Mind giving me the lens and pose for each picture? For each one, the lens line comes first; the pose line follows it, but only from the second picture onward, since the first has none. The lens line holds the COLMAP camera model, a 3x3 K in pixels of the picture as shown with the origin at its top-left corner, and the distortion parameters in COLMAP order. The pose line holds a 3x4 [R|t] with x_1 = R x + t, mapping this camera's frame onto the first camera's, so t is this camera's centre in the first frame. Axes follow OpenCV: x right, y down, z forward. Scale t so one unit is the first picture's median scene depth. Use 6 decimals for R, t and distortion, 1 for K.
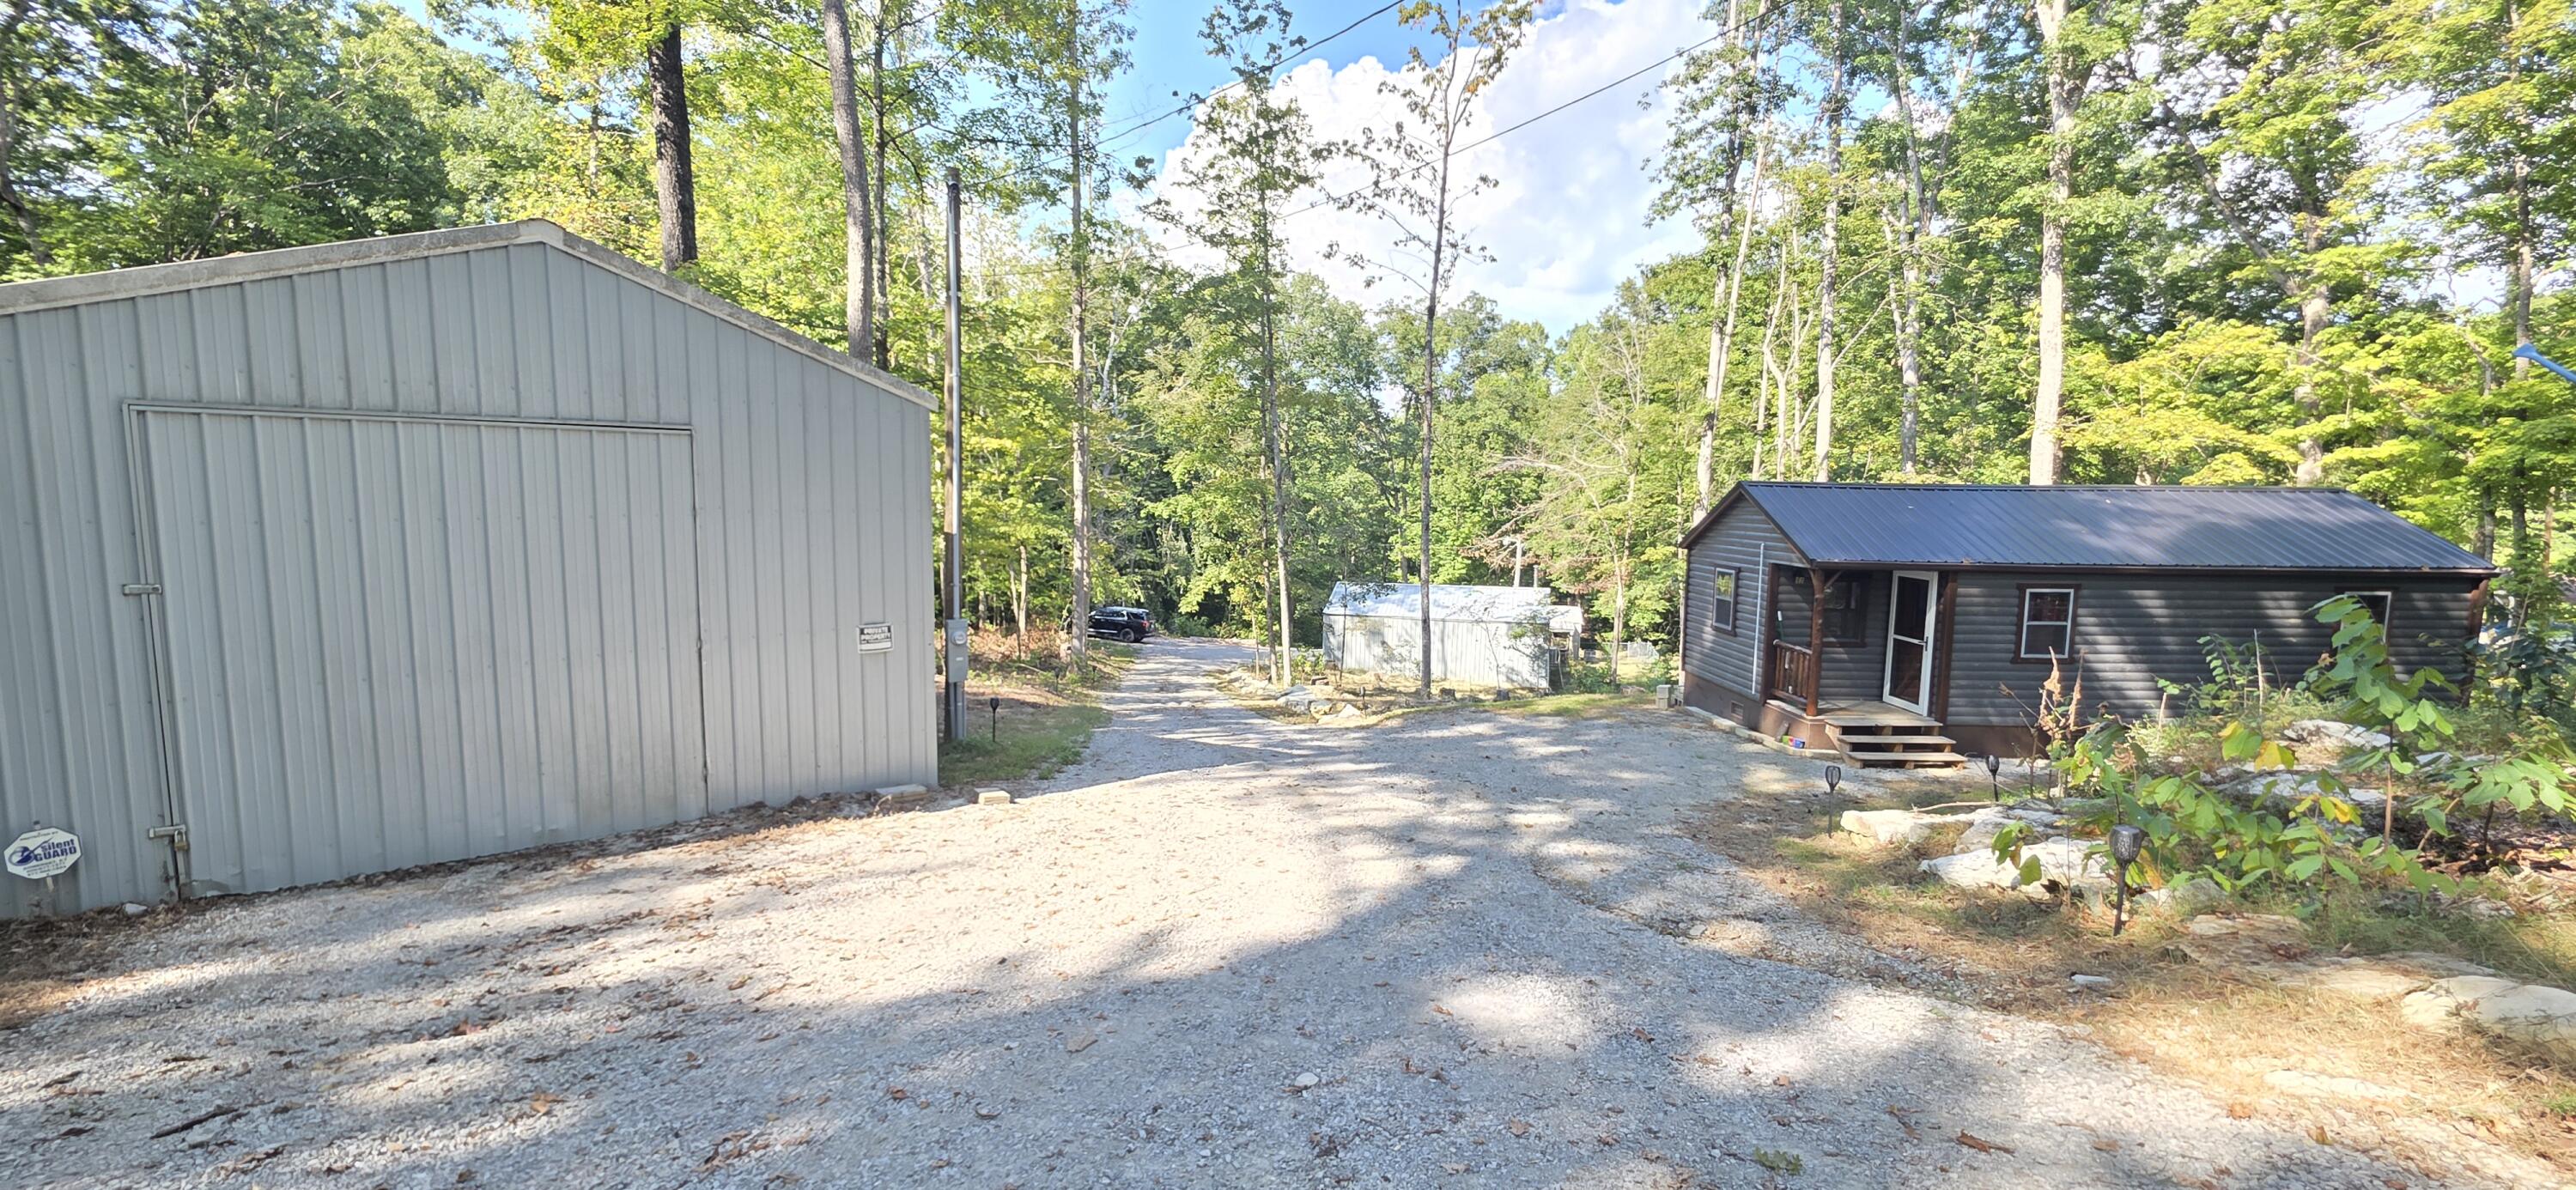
lens RADIAL K [[1027.1, 0, 1285.1], [0, 1027.1, 593.8], [0, 0, 1]] dist [0.001412, -0.000126]
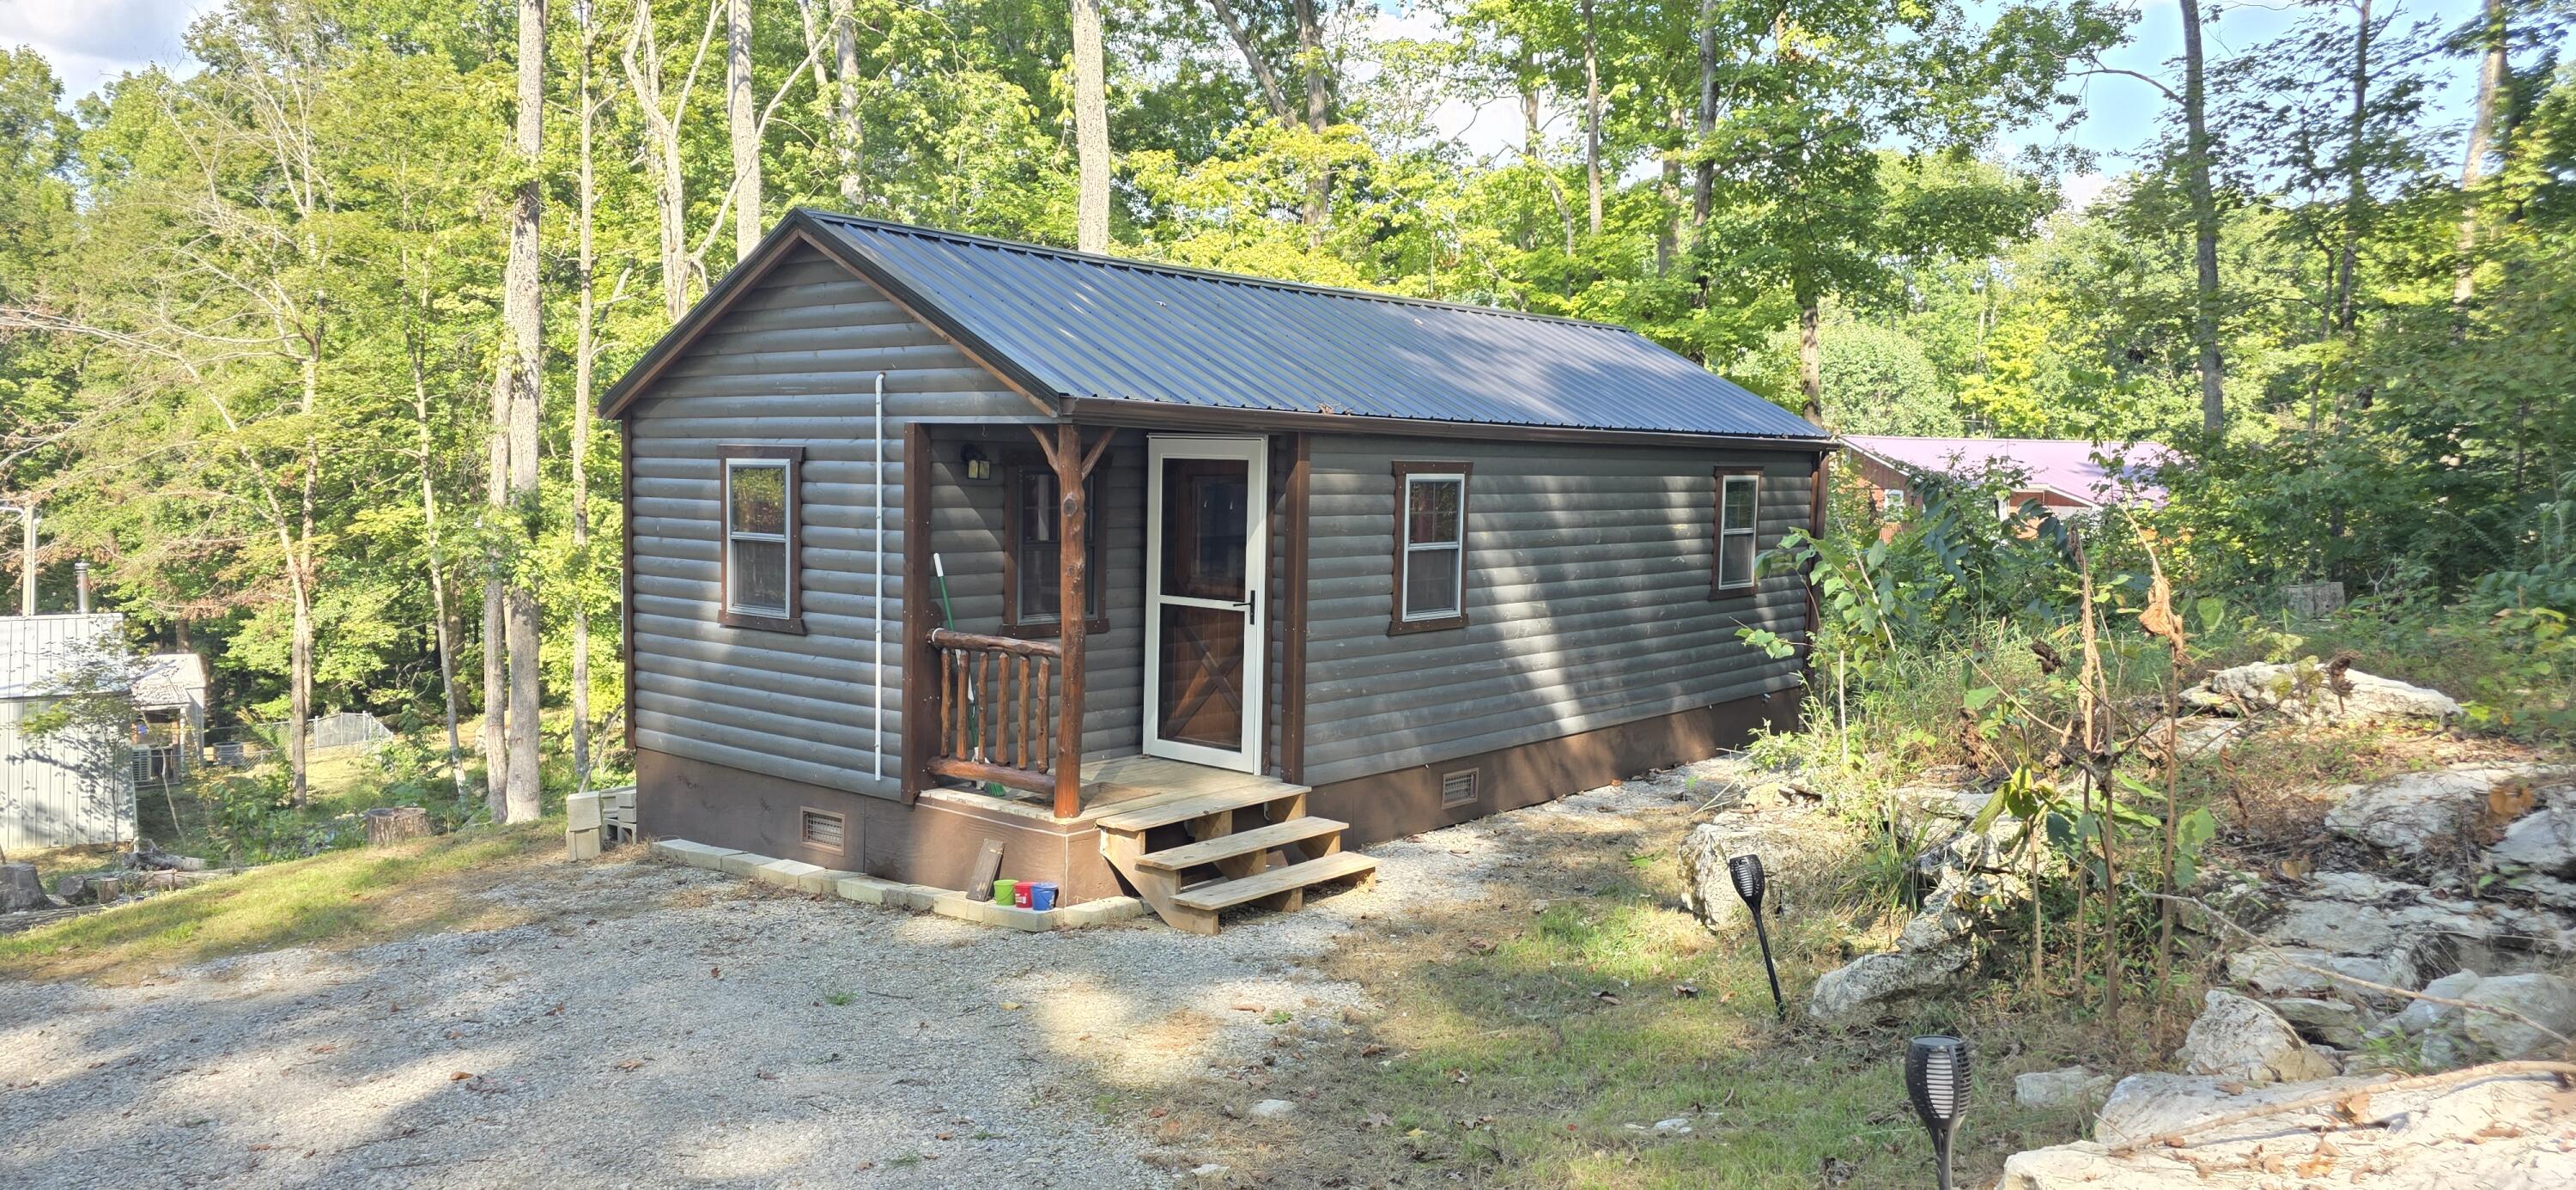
lens RADIAL K [[1748.9, 0, 1286.1], [0, 1748.9, 586.2], [0, 0, 1]] dist [0.005842, 0.001864]
pose [[0.658009, -0.054335, 0.751047, 0.075904], [0.068334, 0.997587, 0.012302, 0.028334], [-0.749903, 0.043227, 0.660134, 0.447653]]
